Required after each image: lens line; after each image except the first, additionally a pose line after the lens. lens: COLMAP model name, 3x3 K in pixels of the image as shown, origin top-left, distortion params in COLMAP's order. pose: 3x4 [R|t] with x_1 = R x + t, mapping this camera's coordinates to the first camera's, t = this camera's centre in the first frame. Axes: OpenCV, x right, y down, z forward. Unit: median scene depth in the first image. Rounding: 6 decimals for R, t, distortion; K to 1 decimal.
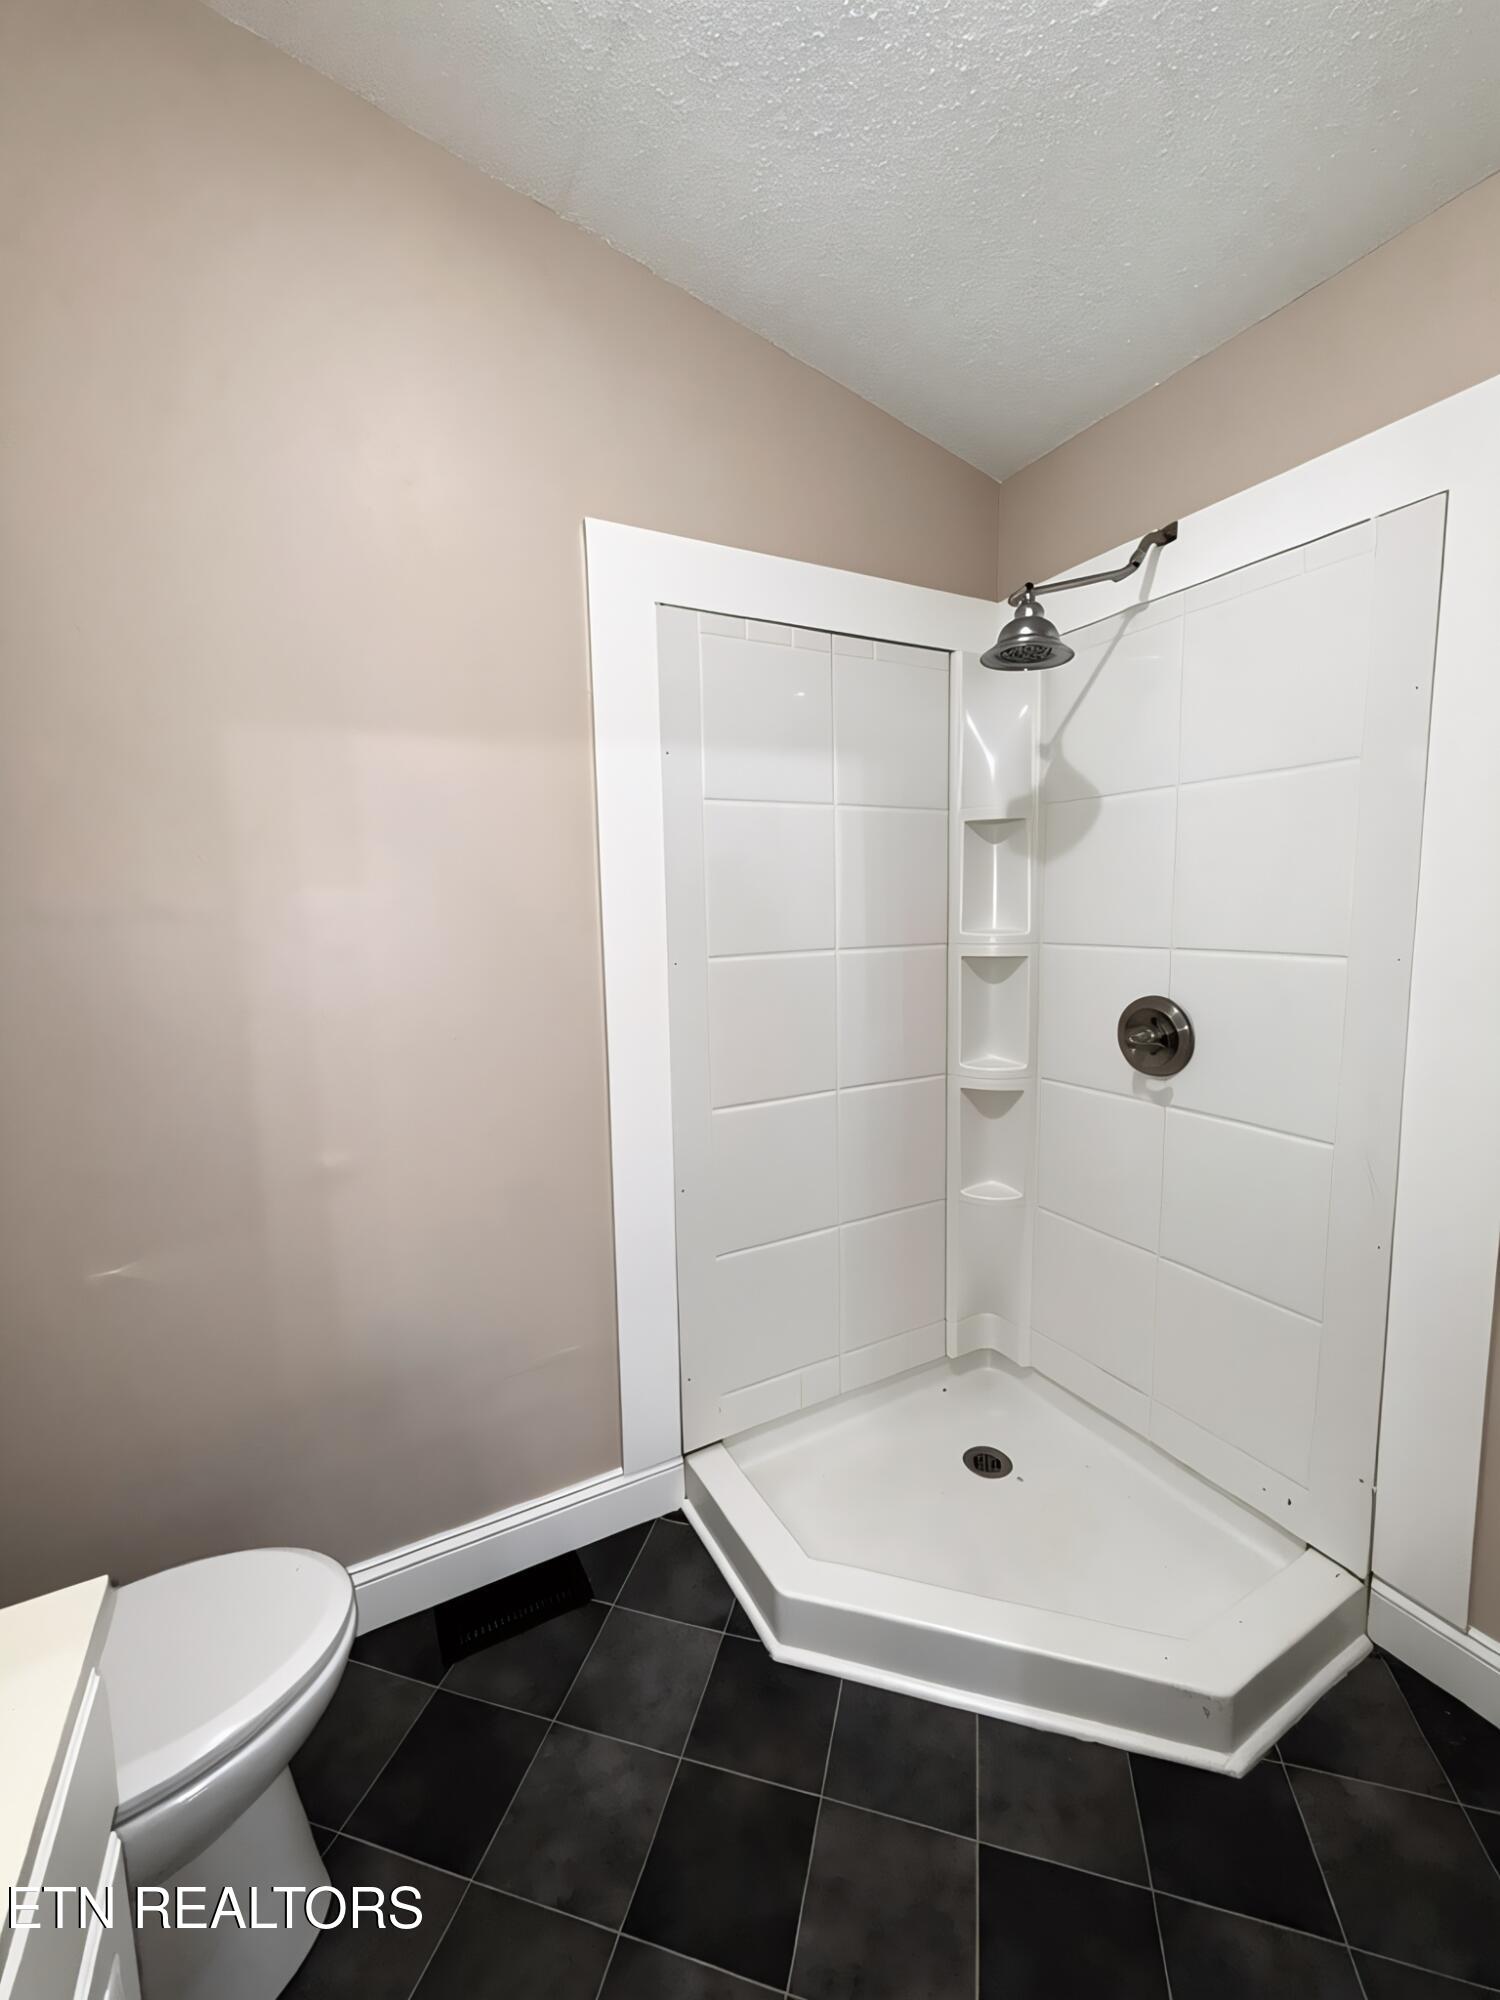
lens RADIAL K [[801.2, 0, 750.0], [0, 801.2, 1000.0], [0, 0, 1]] dist [-0.001757, -0.000415]
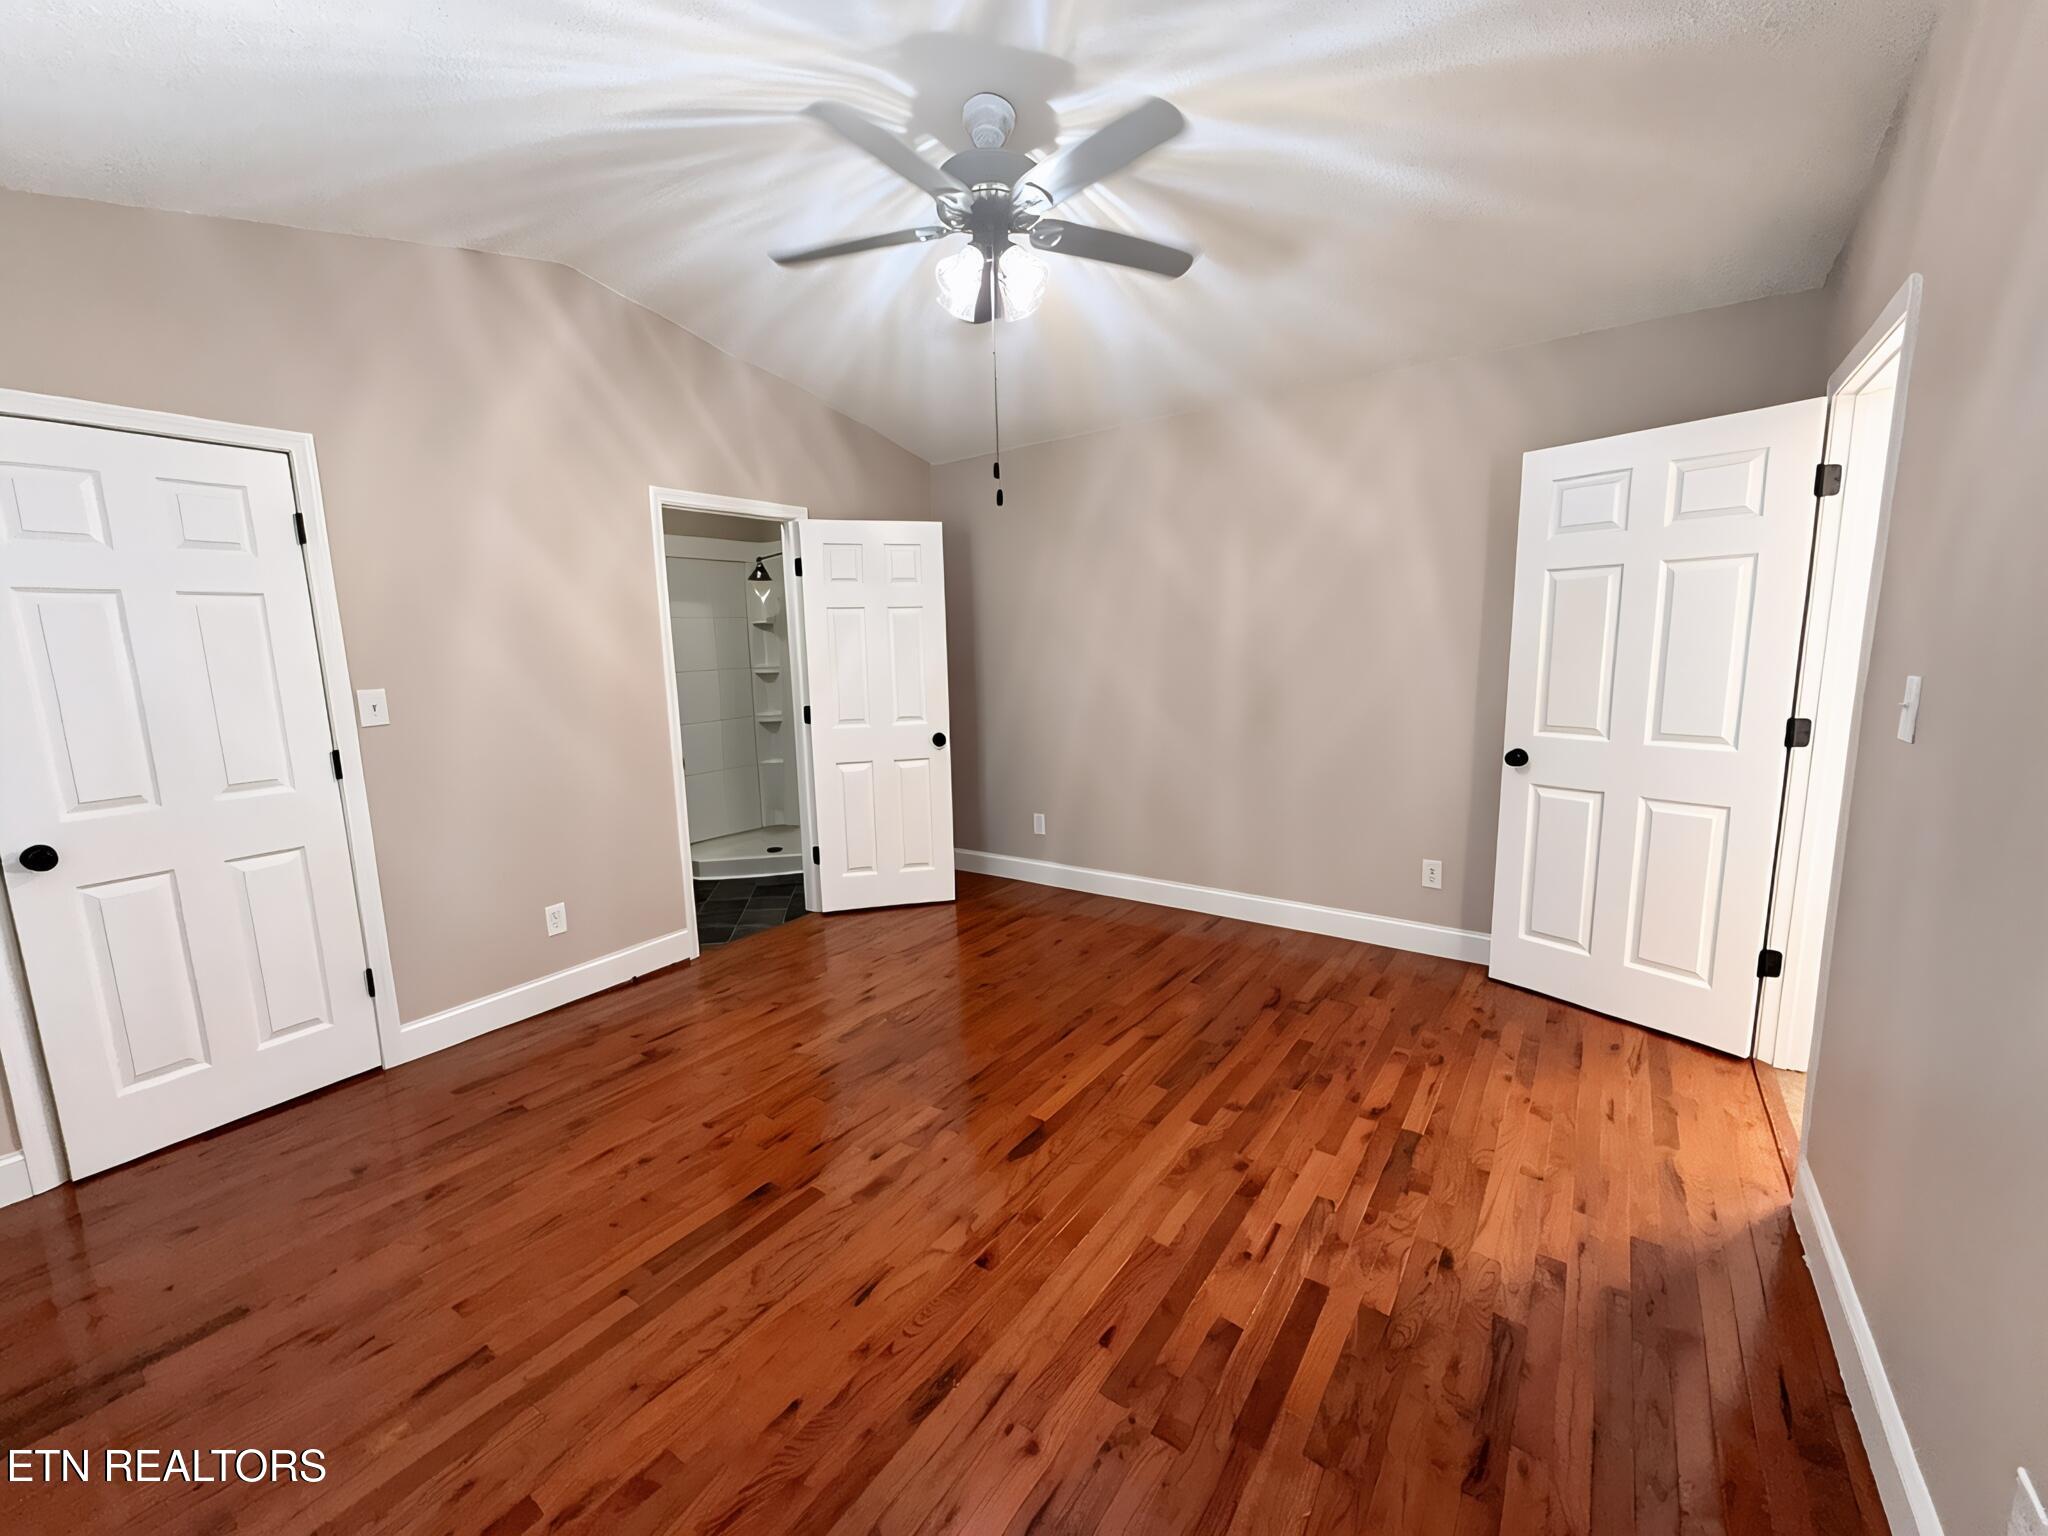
lens RADIAL K [[823.3, 0, 1028.1], [0, 823.3, 771.5], [0, 0, 1]] dist [0.001730, 0.000336]
pose [[0.890732, -0.062134, 0.450263, -0.215379], [0.048025, 0.997933, 0.042705, 0.230137], [-0.451985, -0.016415, 0.891874, -2.147408]]
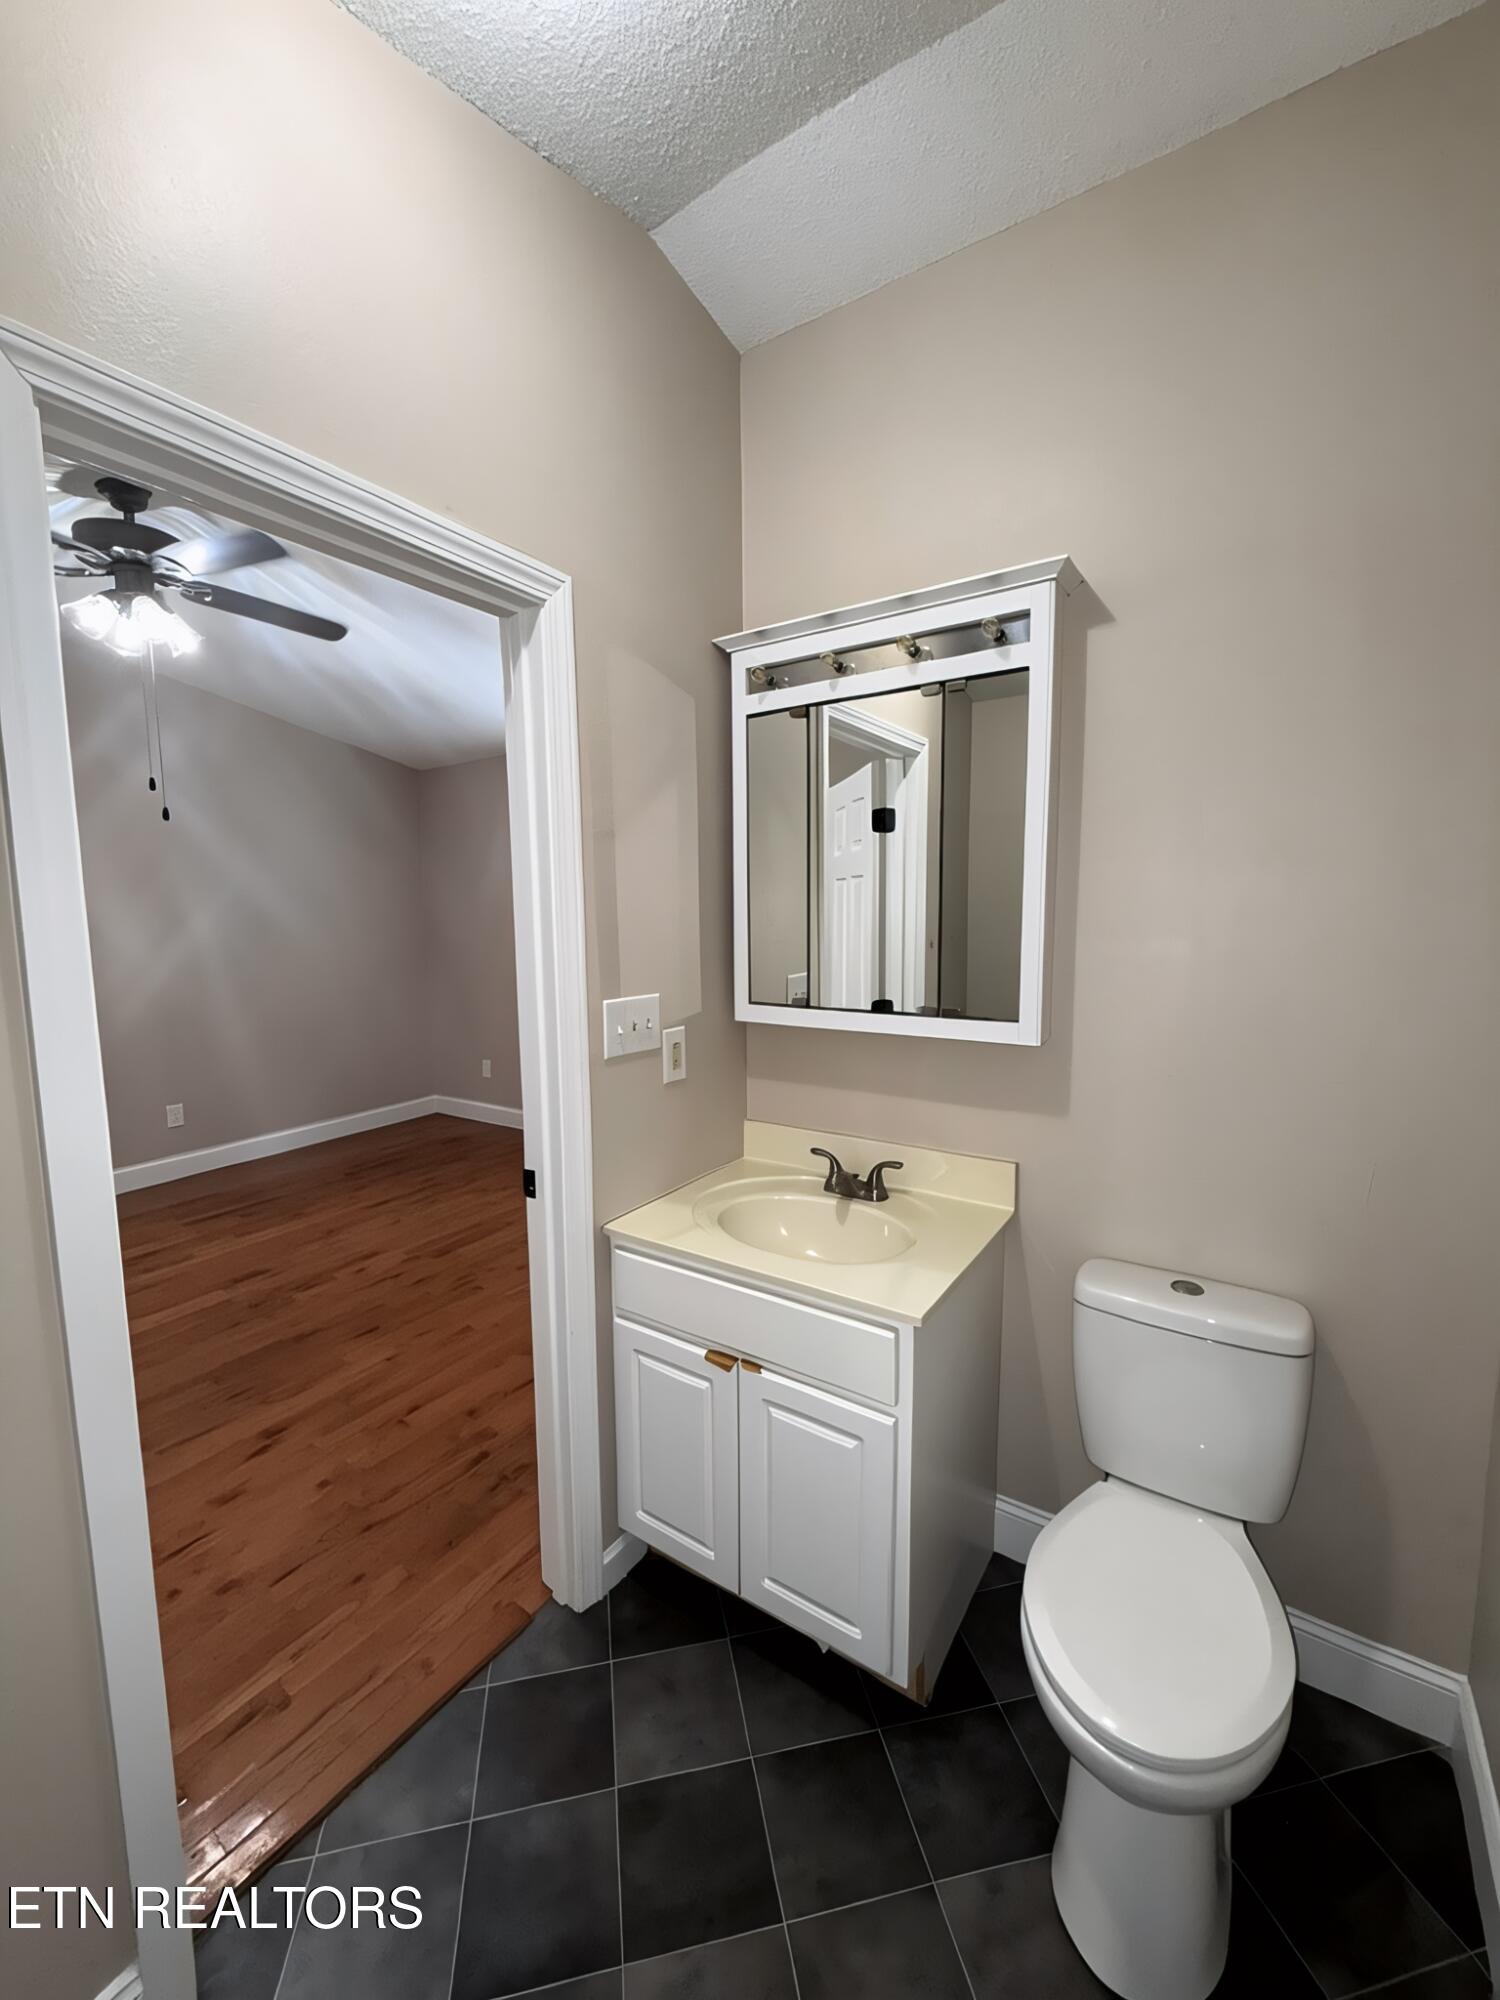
lens RADIAL K [[798.5, 0, 748.0], [0, 798.5, 993.0], [0, 0, 1]] dist [0.000483, -0.000018]
pose [[-0.878812, 0.089420, -0.468715, 0.122085], [-0.017079, 0.975761, 0.218174, -0.158330], [0.476863, 0.199739, -0.855983, 0.869028]]
